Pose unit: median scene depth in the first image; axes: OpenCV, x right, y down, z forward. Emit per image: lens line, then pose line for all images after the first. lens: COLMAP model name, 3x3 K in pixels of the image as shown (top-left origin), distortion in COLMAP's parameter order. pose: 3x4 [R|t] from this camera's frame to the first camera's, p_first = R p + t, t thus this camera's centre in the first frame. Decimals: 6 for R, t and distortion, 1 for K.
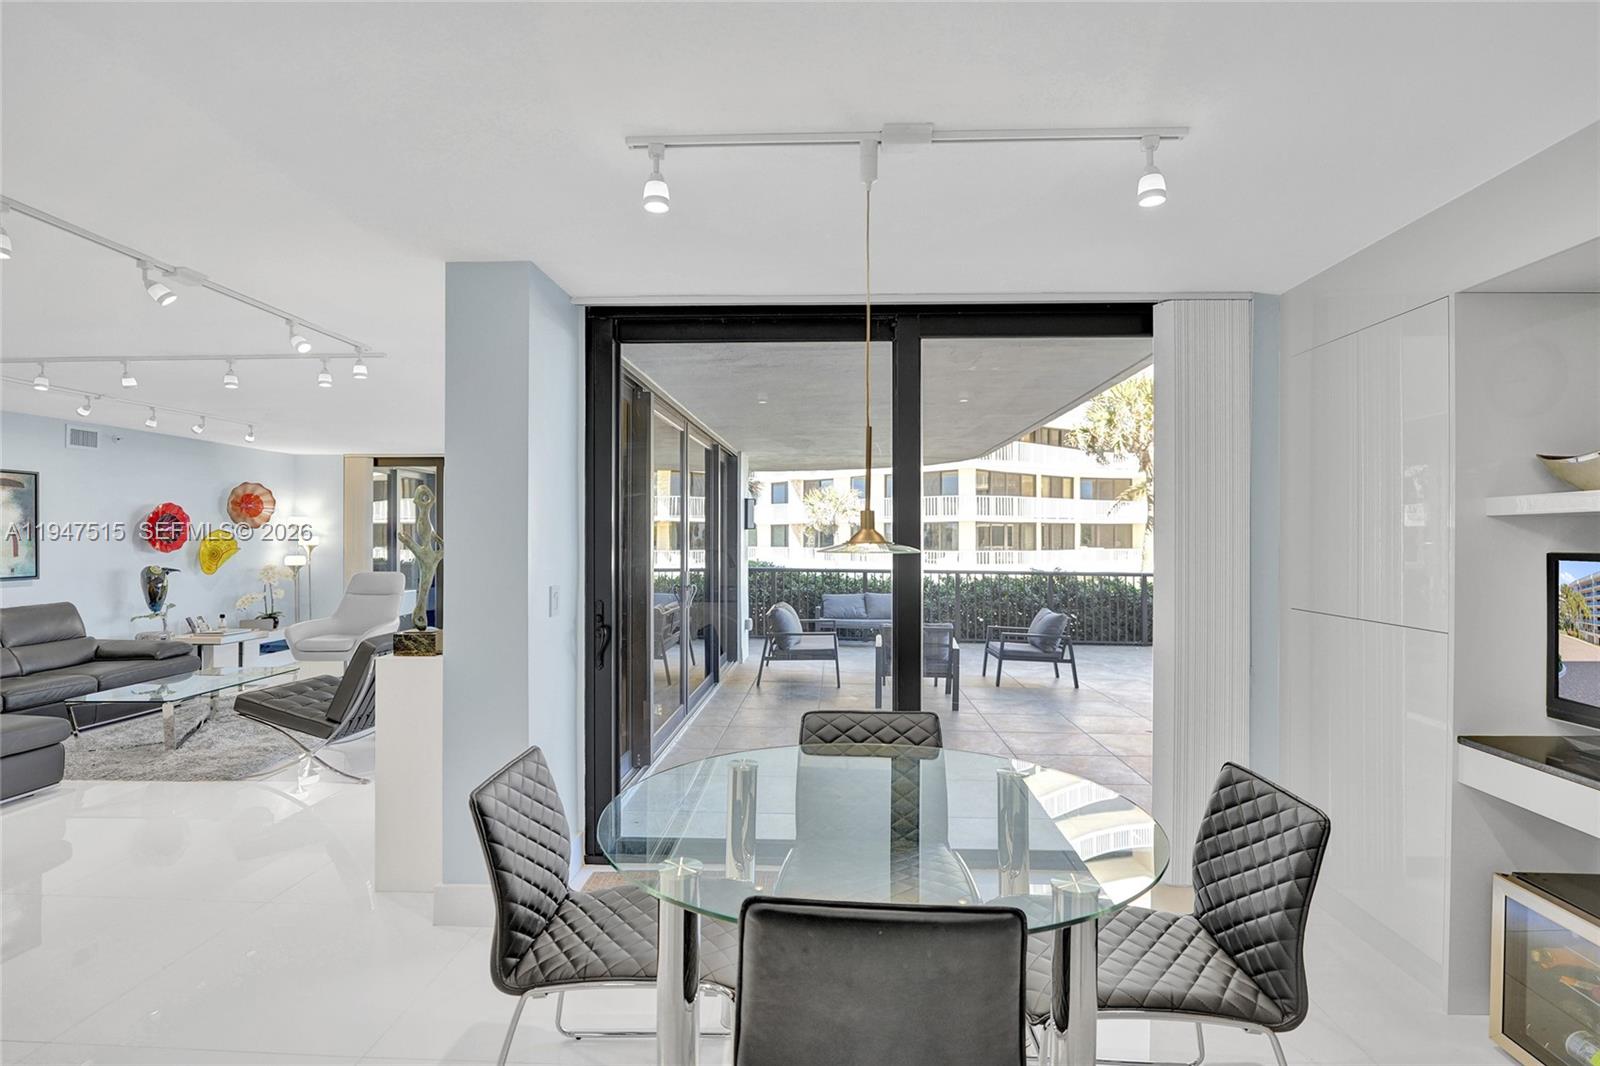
lens RADIAL K [[839.0, 0, 802.6], [0, 839.0, 536.1], [0, 0, 1]] dist [-0.004124, -0.008557]
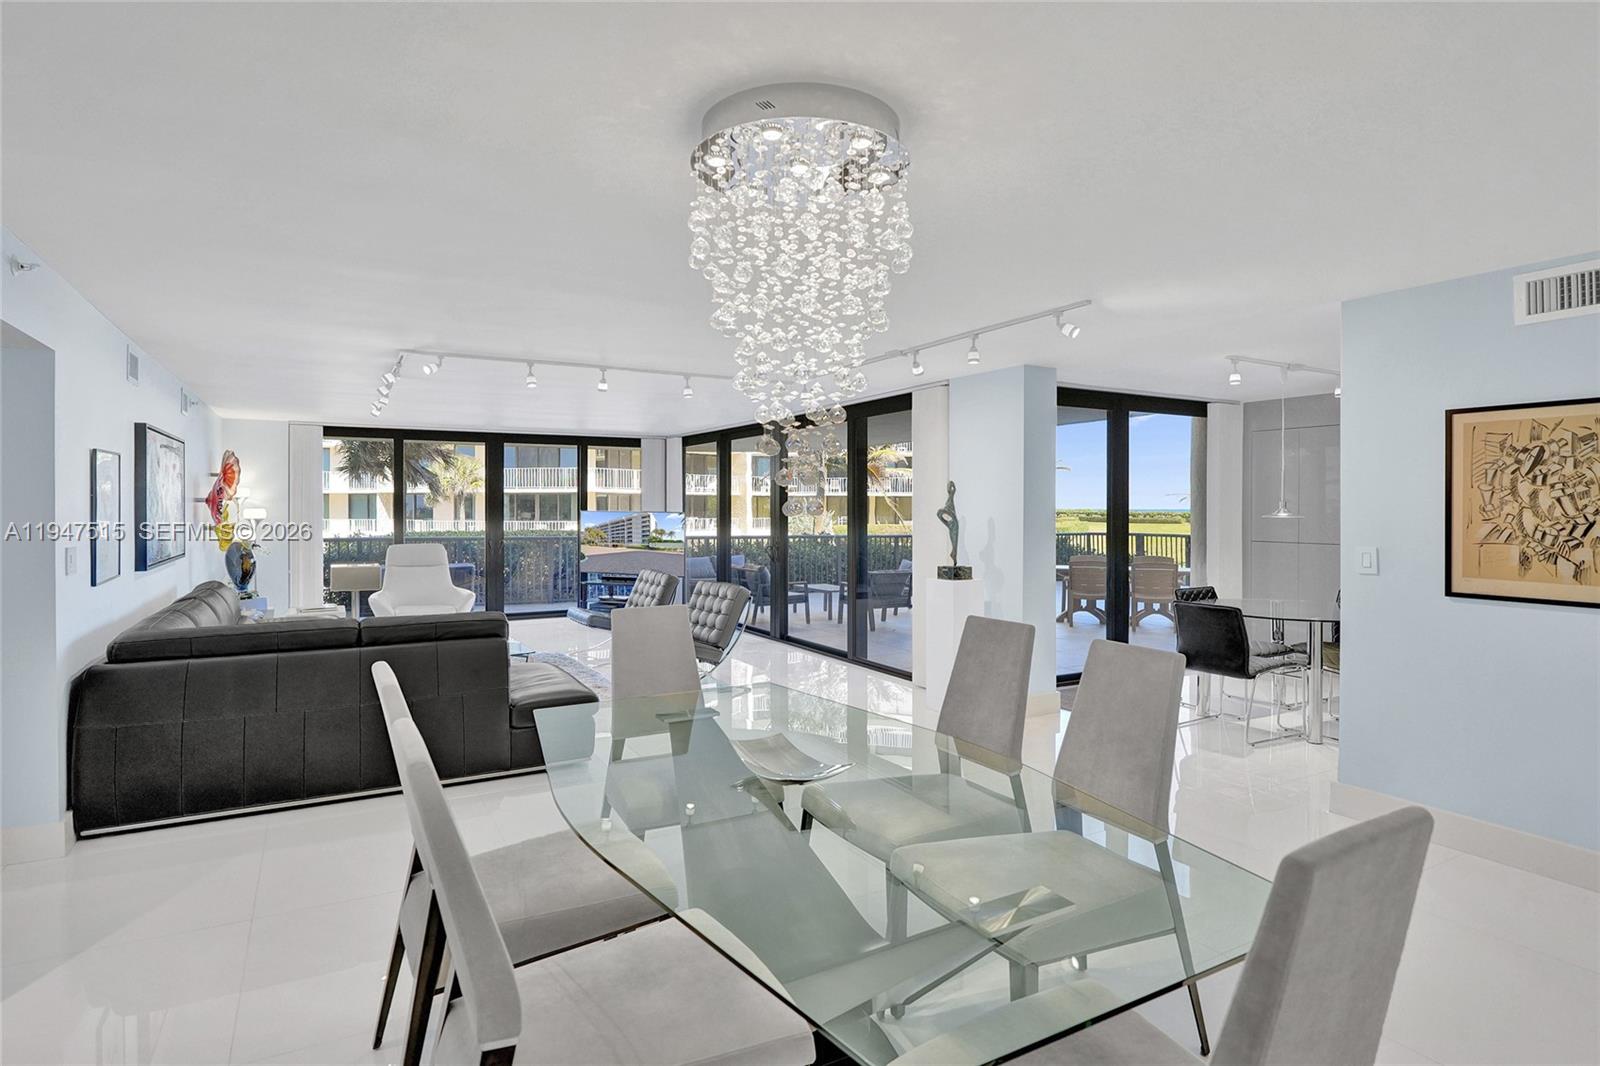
lens RADIAL K [[848.2, 0, 798.3], [0, 848.2, 505.3], [0, 0, 1]] dist [-0.009518, -0.000541]
pose [[0.849633, 0.001790, 0.527372, -0.726733], [-0.001866, 0.999998, -0.000388, -0.005231], [-0.527371, -0.000654, 0.849635, -0.135814]]
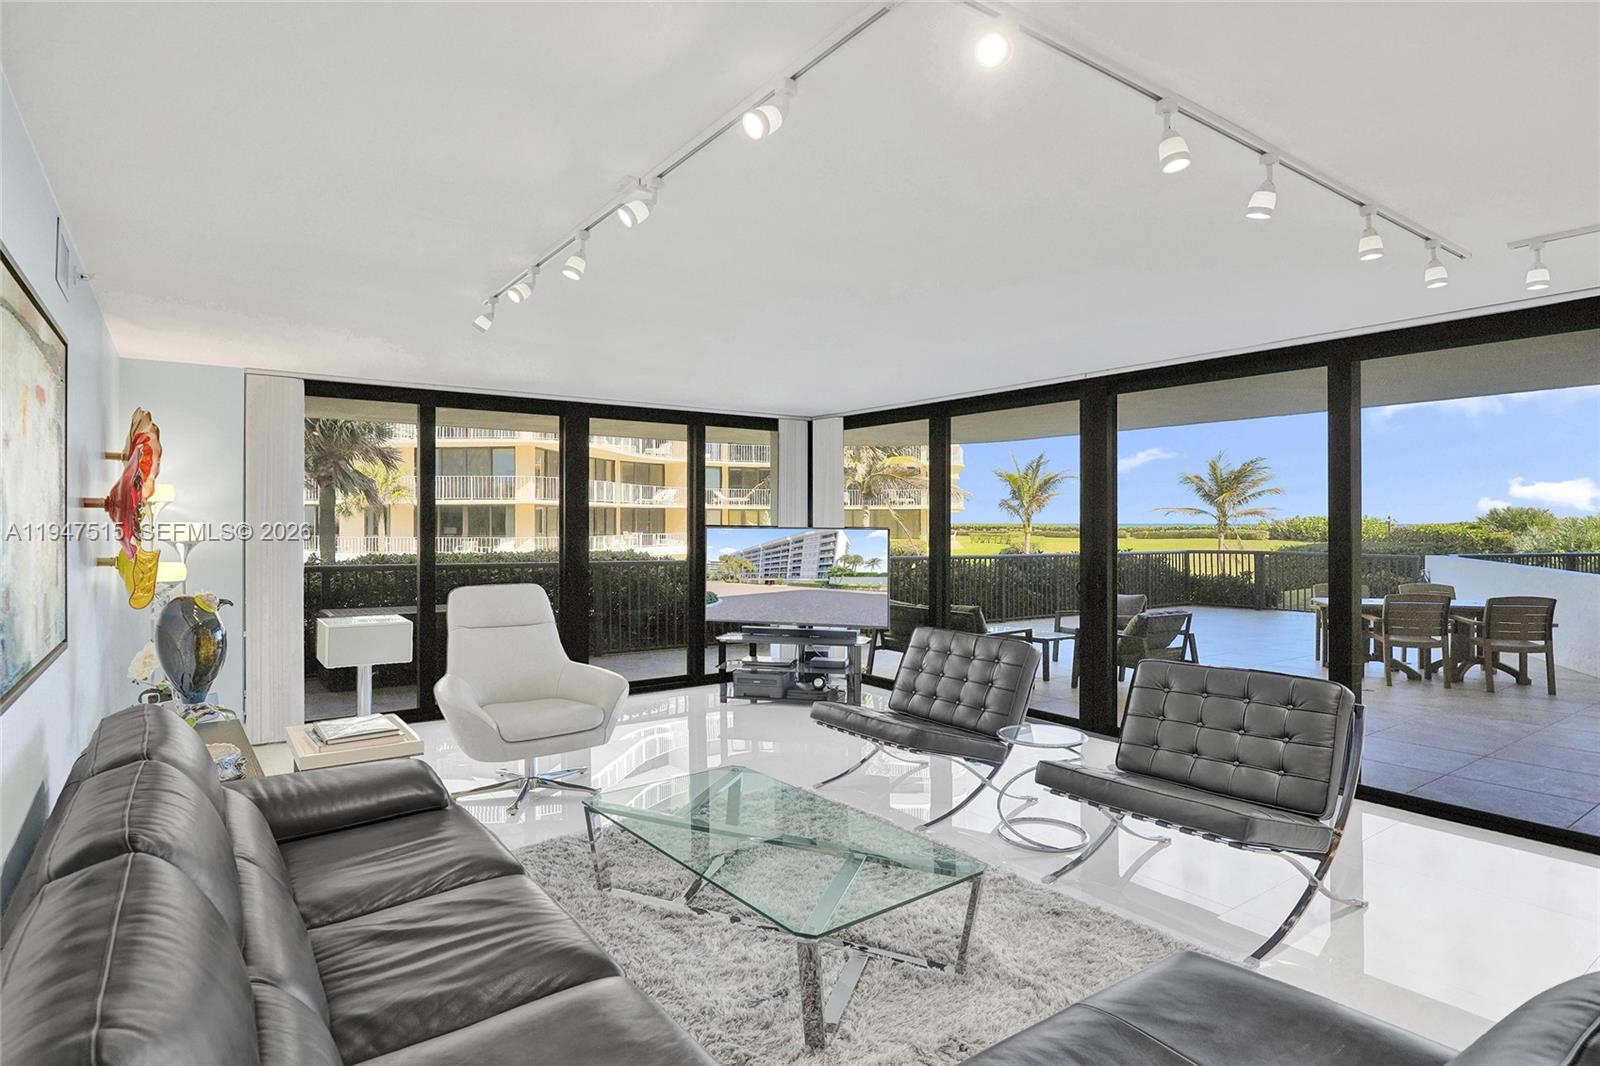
lens RADIAL K [[856.0, 0, 799.9], [0, 856.0, 519.1], [0, 0, 1]] dist [-0.016857, 0.001667]
pose [[0.785480, 0.002119, 0.618883, -0.781490], [-0.001453, 0.999998, -0.001580, -0.001673], [-0.618885, 0.000342, 0.785482, 0.464597]]
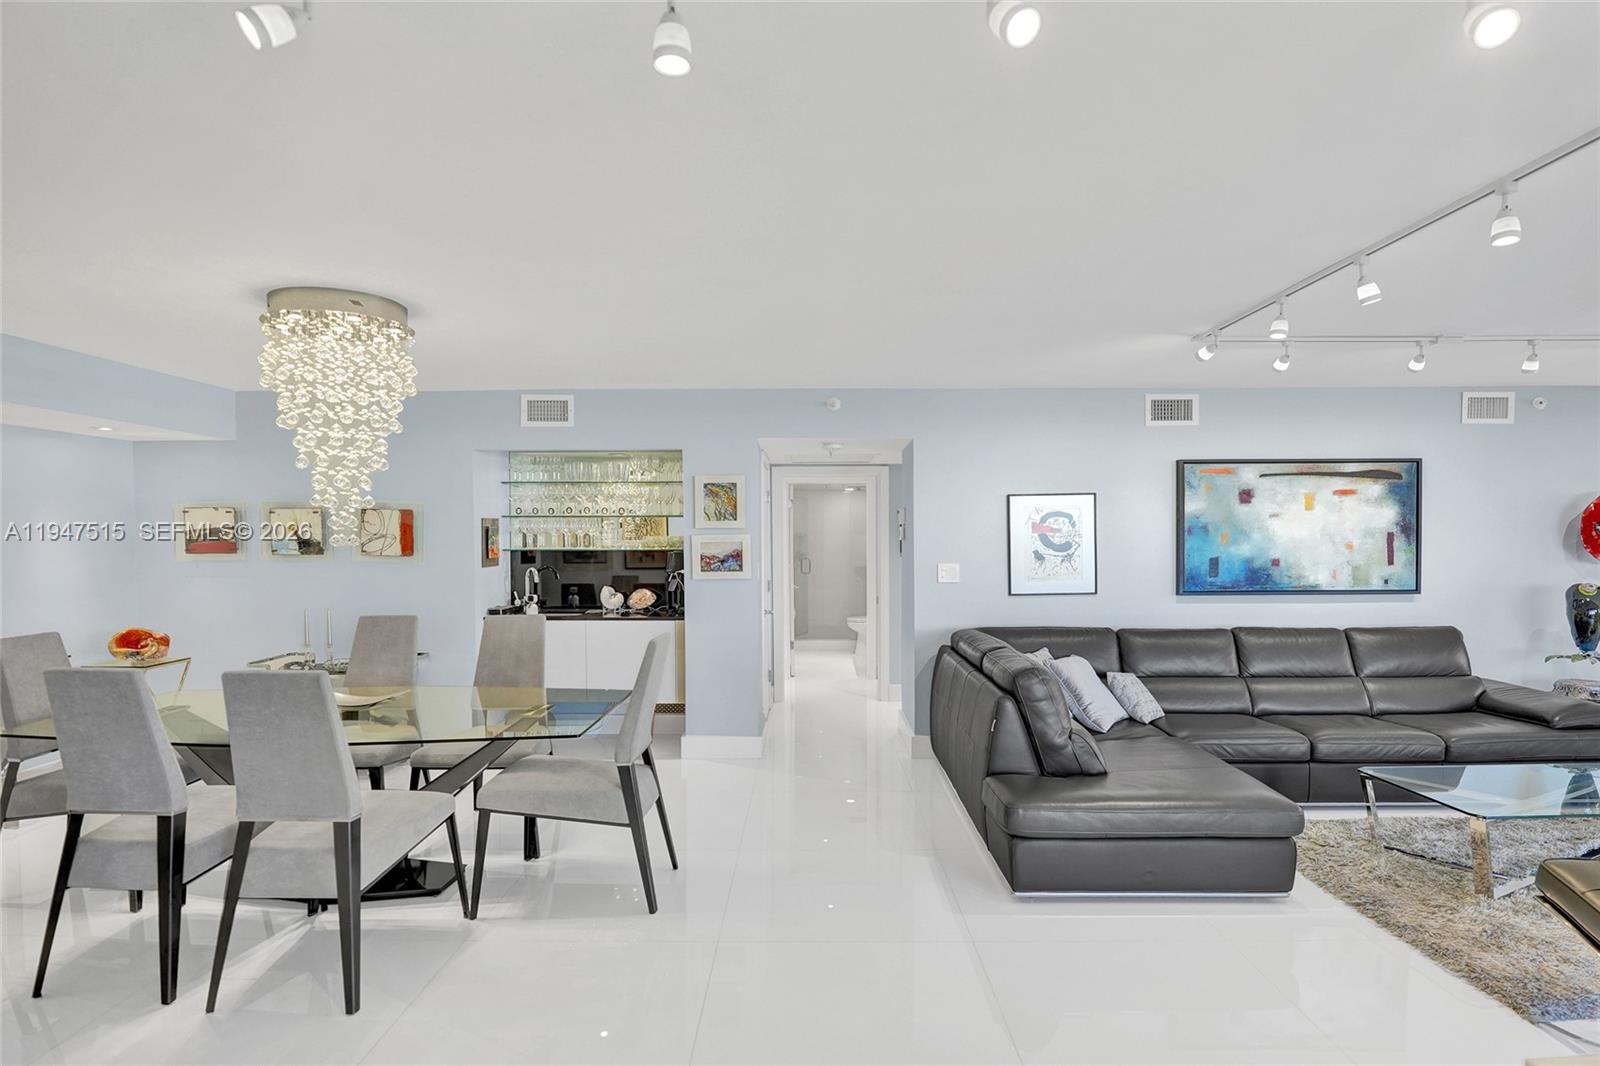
lens RADIAL K [[856.2, 0, 798.7], [0, 856.2, 560.7], [0, 0, 1]] dist [-0.018068, -0.000356]
pose [[0.033422, 0.023783, -0.999158, -0.115771], [0.005387, 0.999698, 0.023976, -0.002237], [0.999427, -0.006184, 0.033283, 0.332332]]
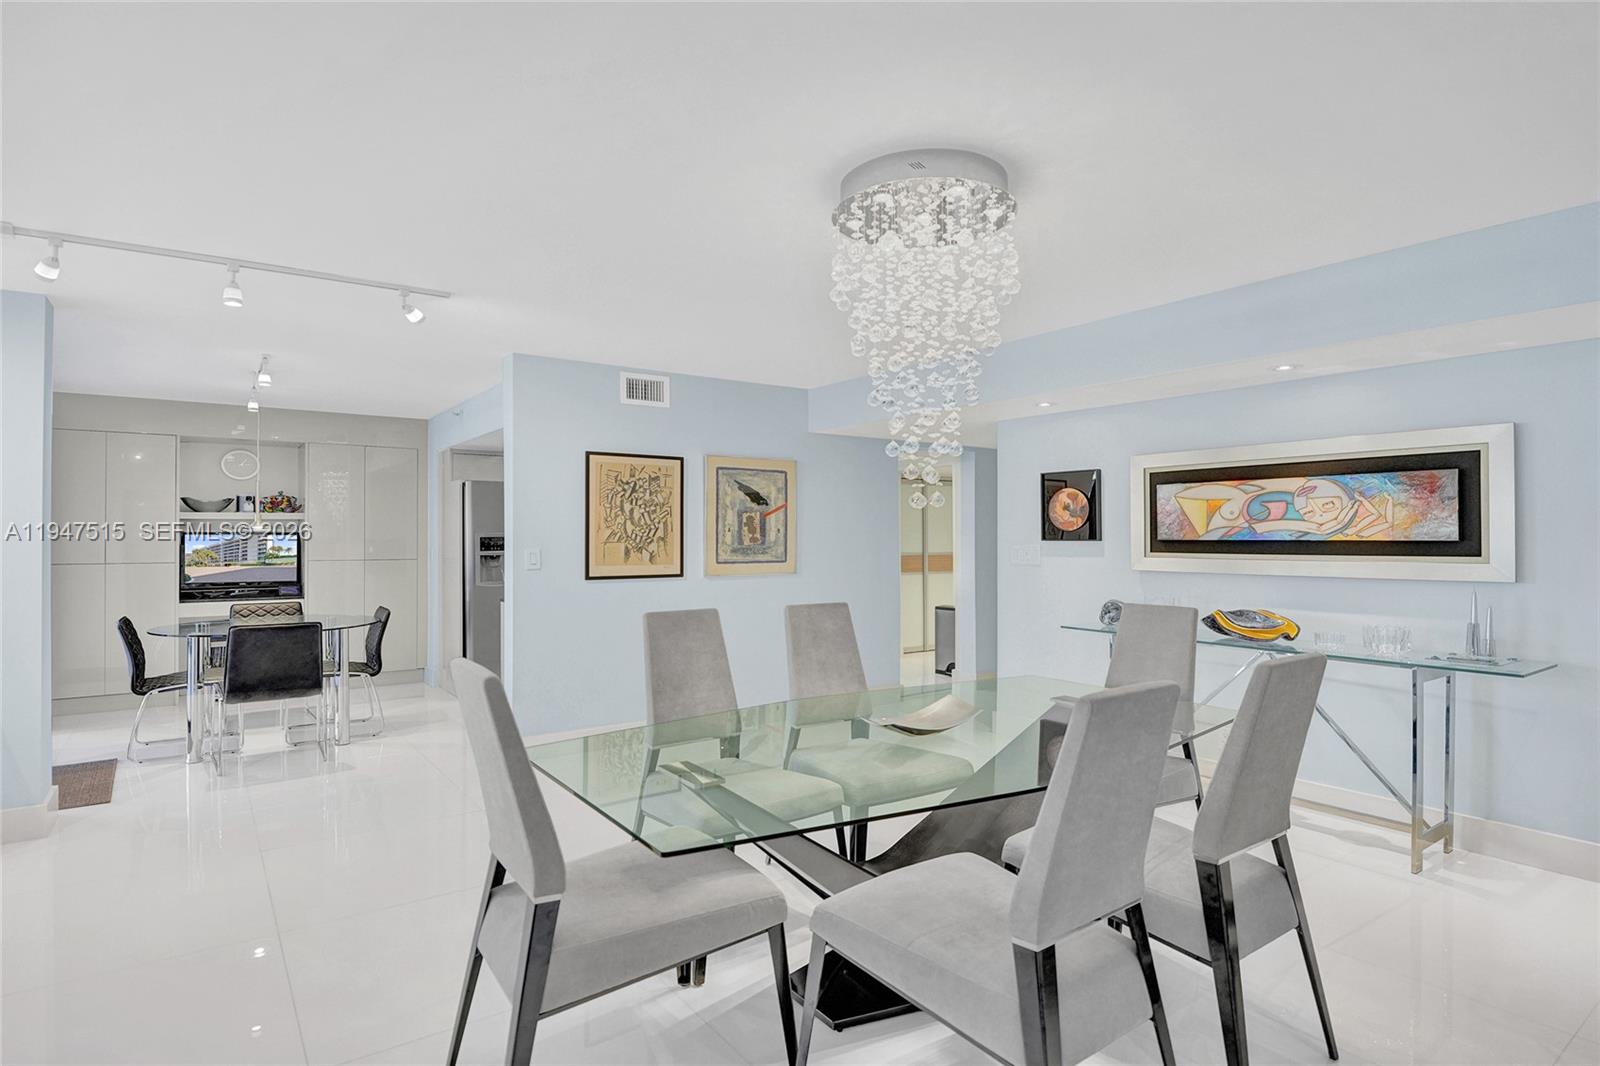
lens RADIAL K [[845.9, 0, 802.4], [0, 845.9, 531.3], [0, 0, 1]] dist [-0.012762, -0.001977]
pose [[-0.623168, 0.005134, 0.782071, -0.810814], [-0.000210, 0.999977, -0.006732, 0.009715], [-0.782088, -0.004359, -0.623153, 0.352869]]
